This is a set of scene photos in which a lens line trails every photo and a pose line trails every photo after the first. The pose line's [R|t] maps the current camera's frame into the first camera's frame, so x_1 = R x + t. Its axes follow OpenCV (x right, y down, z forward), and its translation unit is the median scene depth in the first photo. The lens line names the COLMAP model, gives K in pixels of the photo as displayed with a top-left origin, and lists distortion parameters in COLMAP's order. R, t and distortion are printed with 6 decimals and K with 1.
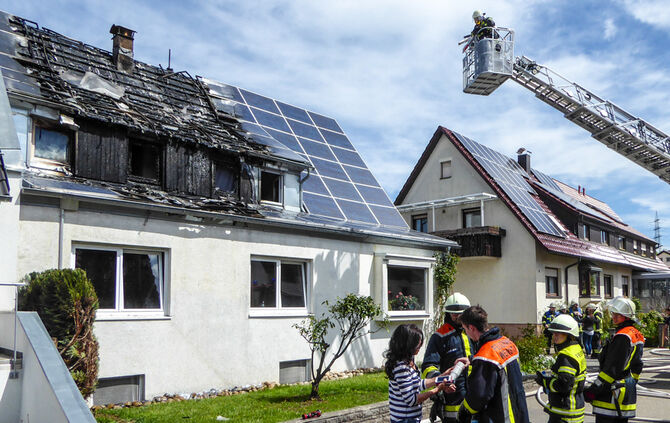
lens RADIAL K [[554.2, 0, 376.7], [0, 554.2, 260.0], [0, 0, 1]] dist [-0.034703, 0.016328]
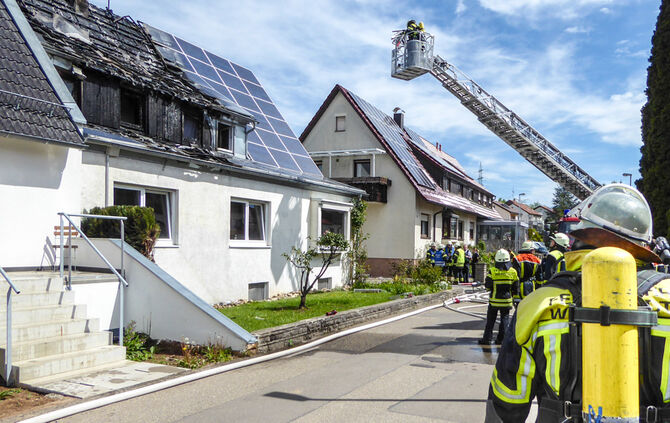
lens RADIAL K [[556.1, 0, 390.9], [0, 556.1, 237.8], [0, 0, 1]] dist [-0.019099, 0.002119]
pose [[0.948071, 0.028713, 0.316761, -0.225187], [-0.051833, 0.996551, 0.064804, -0.013791], [-0.313807, -0.077857, 0.946289, -0.230574]]
